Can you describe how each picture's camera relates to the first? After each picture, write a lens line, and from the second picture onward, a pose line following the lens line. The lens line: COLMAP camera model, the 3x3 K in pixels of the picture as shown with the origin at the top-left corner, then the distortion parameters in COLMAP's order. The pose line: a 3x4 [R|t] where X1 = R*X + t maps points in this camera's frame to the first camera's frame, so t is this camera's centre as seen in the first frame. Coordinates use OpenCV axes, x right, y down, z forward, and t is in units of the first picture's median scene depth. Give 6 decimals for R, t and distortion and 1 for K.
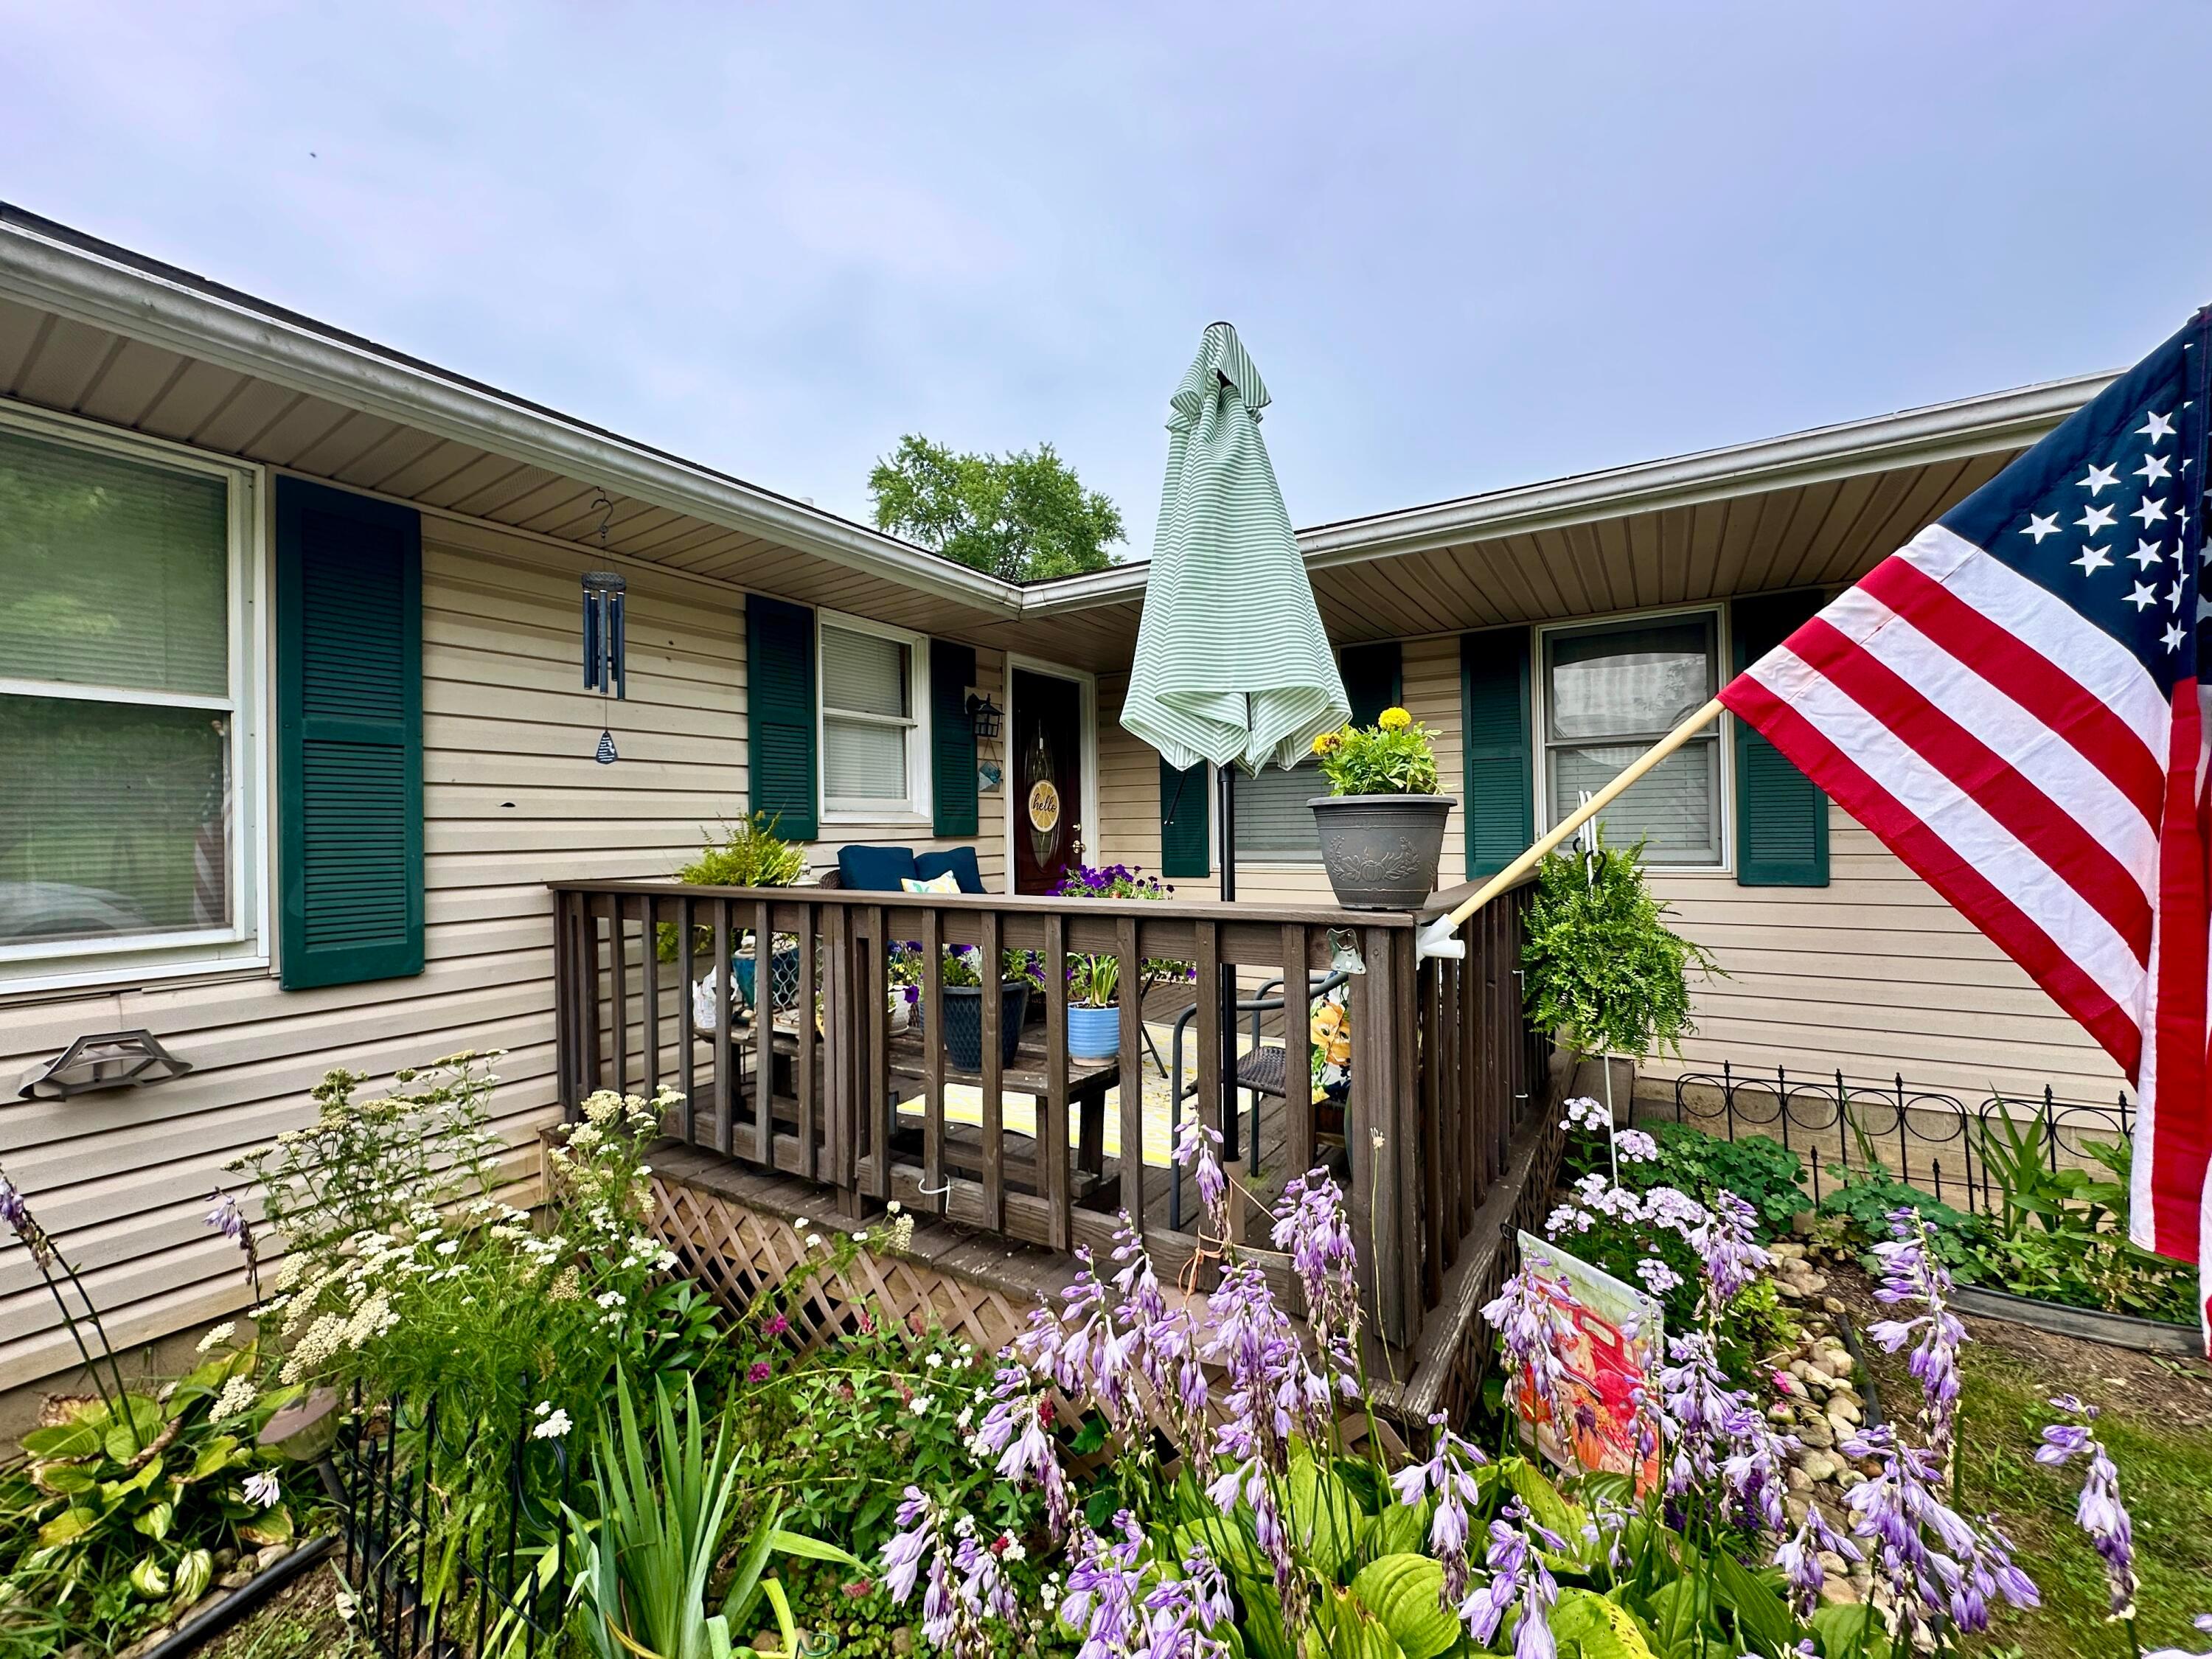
lens RADIAL K [[885.0, 0, 1106.0], [0, 885.0, 829.5], [0, 0, 1]] dist [-0.000981, -0.000206]
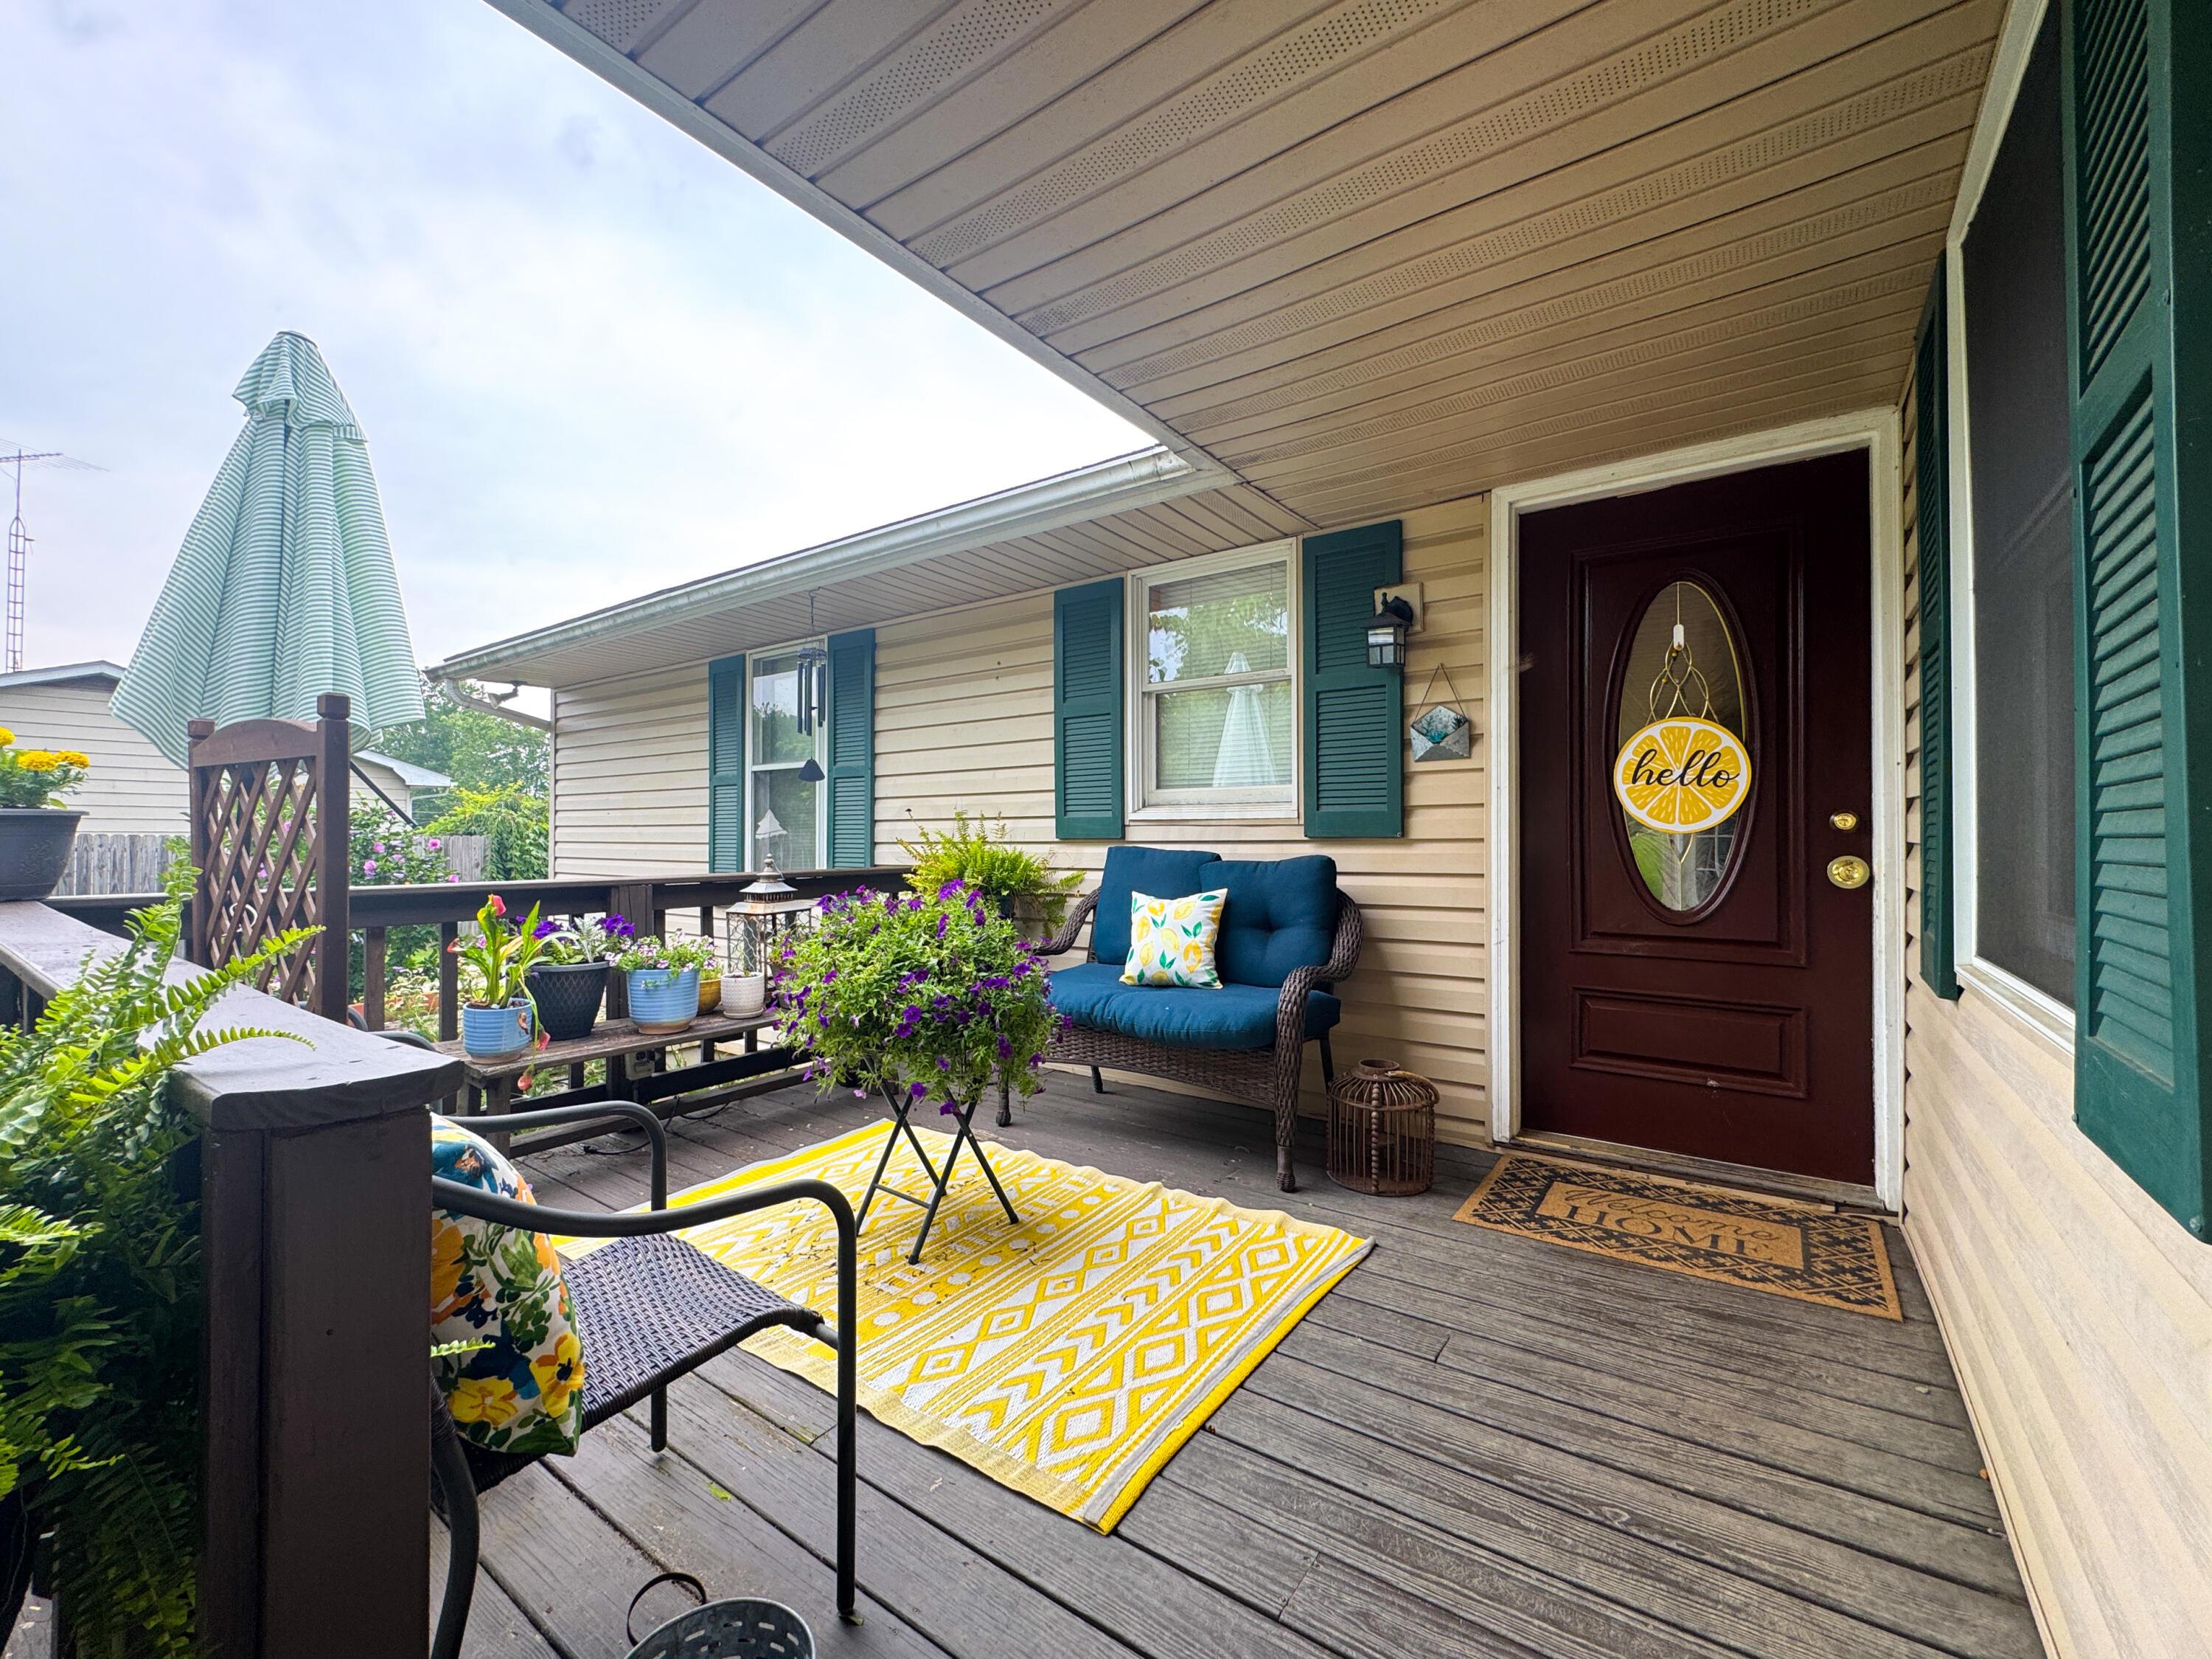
lens RADIAL K [[891.4, 0, 1106.0], [0, 891.4, 829.5], [0, 0, 1]] dist [-0.000258, -0.000005]
pose [[-0.051773, 0.014990, -0.998546, 0.509495], [0.007443, 0.999865, 0.014624, -0.009959], [0.998631, -0.006675, -0.051877, 0.937586]]
